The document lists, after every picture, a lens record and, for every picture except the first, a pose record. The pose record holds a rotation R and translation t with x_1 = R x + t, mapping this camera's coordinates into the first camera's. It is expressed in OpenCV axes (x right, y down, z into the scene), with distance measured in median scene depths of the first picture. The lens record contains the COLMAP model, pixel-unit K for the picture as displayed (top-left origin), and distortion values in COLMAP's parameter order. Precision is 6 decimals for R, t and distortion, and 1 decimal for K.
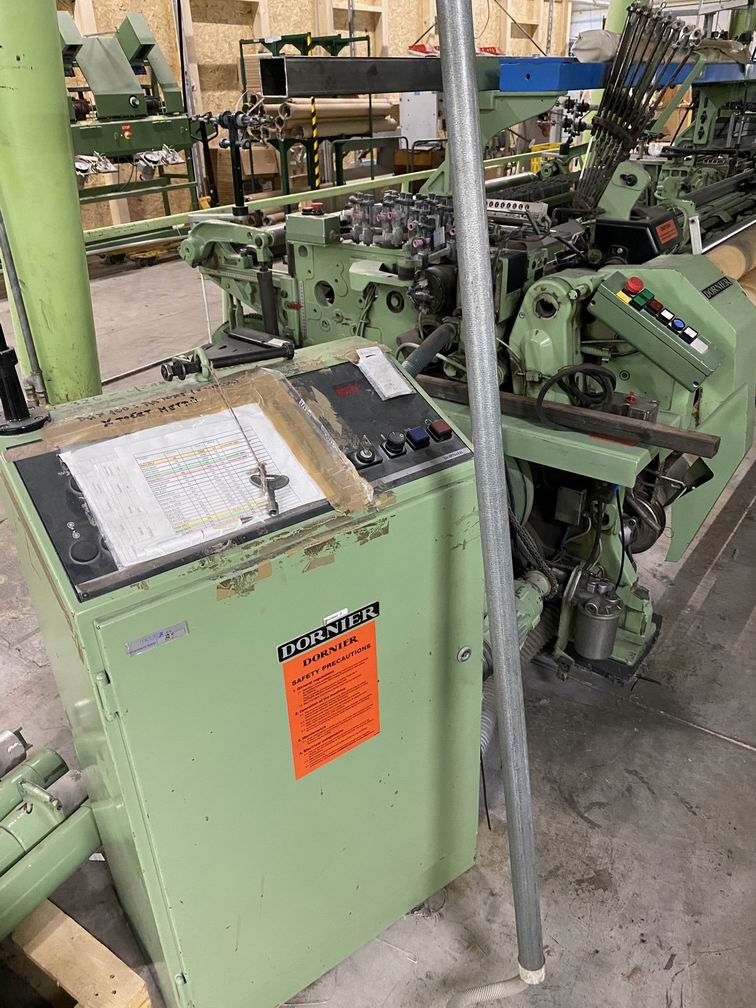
lens RADIAL K [[767.9, 0, 378.9], [0, 767.9, 501.7], [0, 0, 1]] dist [0.013560, -0.008135]
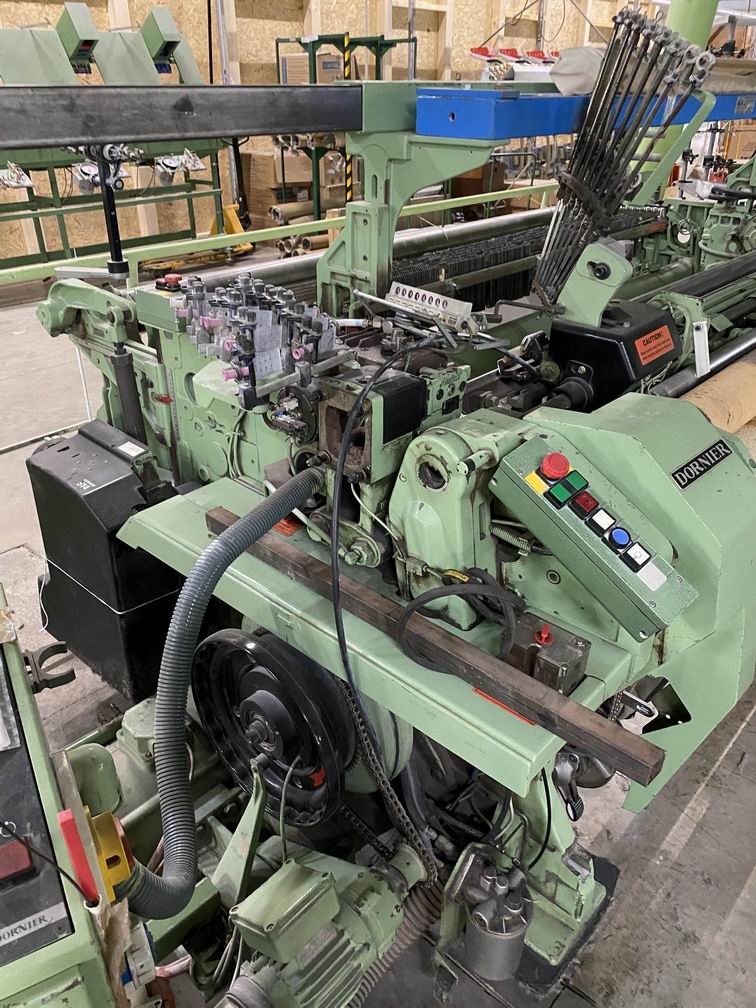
lens RADIAL K [[767.9, 0, 376.5], [0, 767.9, 507.6], [0, 0, 1]] dist [0.013560, -0.008135]
pose [[0.994299, 0.072117, -0.078540, 0.174250], [-0.071489, 0.997383, 0.010783, -0.177947], [0.079112, -0.005106, 0.996853, 0.267692]]
